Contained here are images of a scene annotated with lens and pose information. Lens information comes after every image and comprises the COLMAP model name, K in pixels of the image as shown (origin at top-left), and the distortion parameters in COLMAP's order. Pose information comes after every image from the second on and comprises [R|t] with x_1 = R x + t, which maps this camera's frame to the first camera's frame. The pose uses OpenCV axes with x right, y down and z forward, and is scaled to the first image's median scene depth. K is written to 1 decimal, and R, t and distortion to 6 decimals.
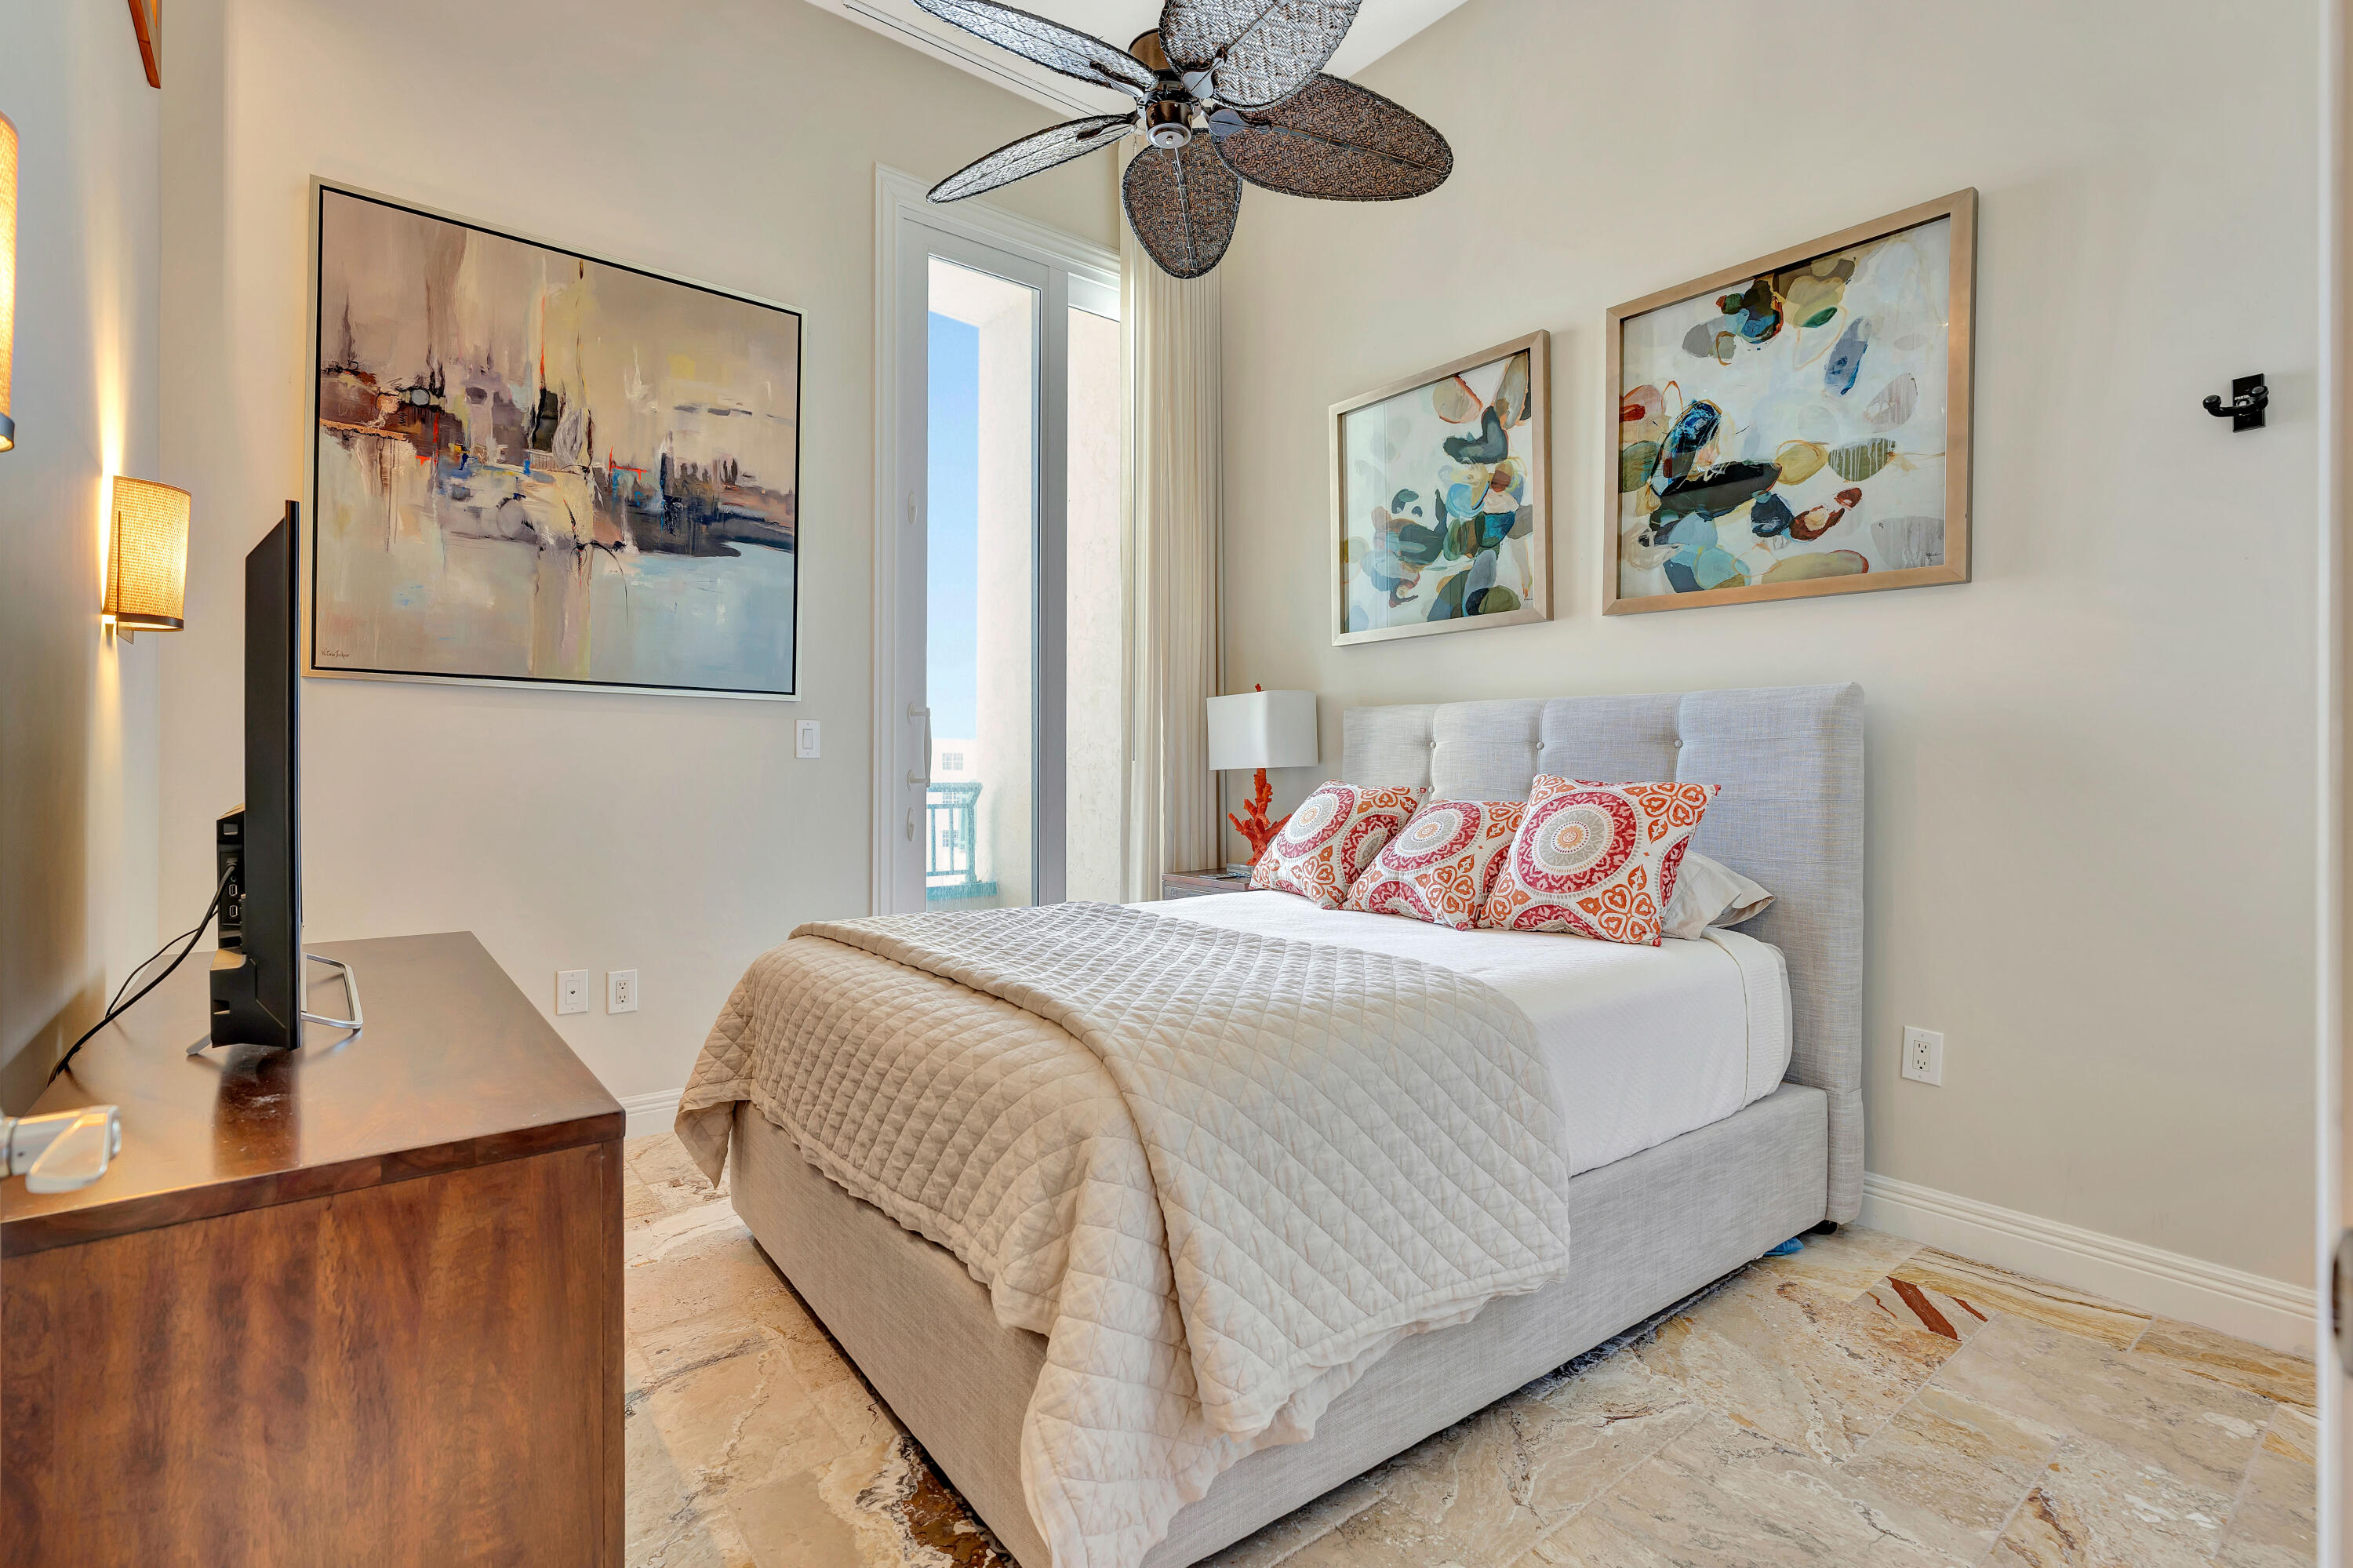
lens RADIAL K [[1089.6, 0, 1174.6], [0, 1089.6, 755.2], [0, 0, 1]] dist [-0.007847, 0.001165]
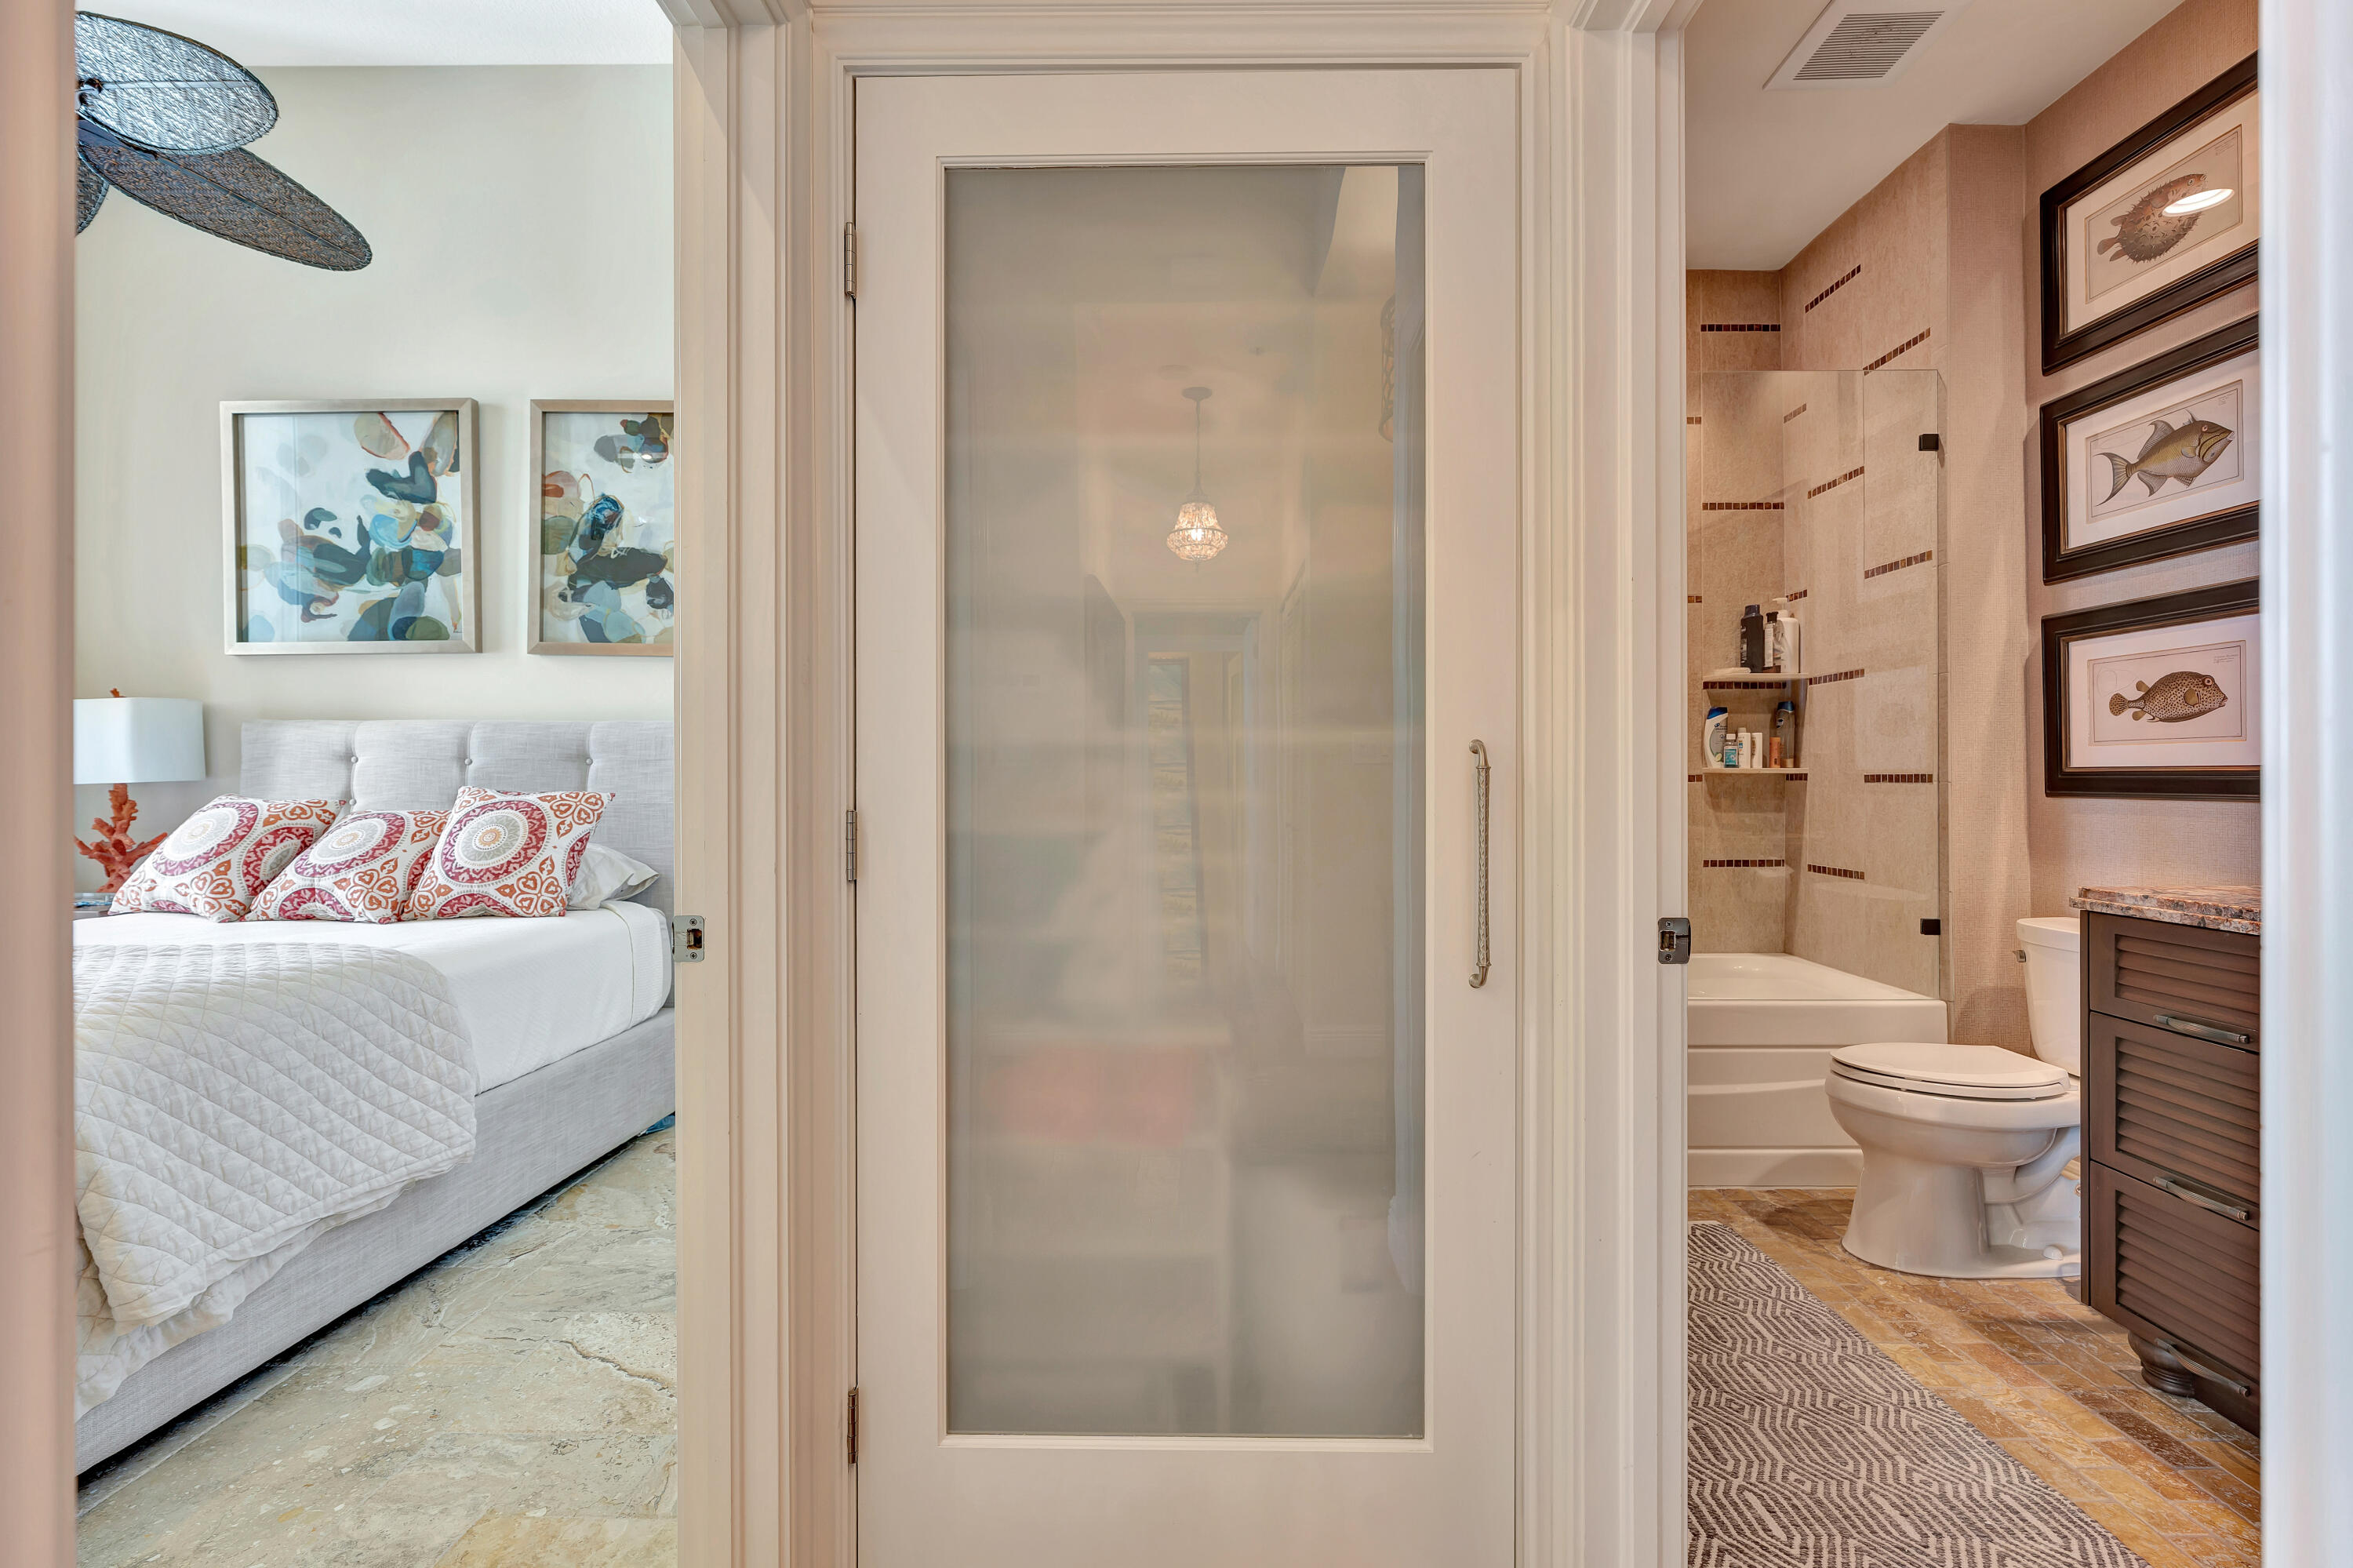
lens RADIAL K [[1052.3, 0, 1164.6], [0, 1052.3, 782.9], [0, 0, 1]] dist [-0.003201, 0.000864]
pose [[0.633607, -0.005437, 0.773636, -0.063118], [-0.004604, 0.999931, 0.010799, -0.001987], [-0.773642, -0.010404, 0.633538, -0.300752]]
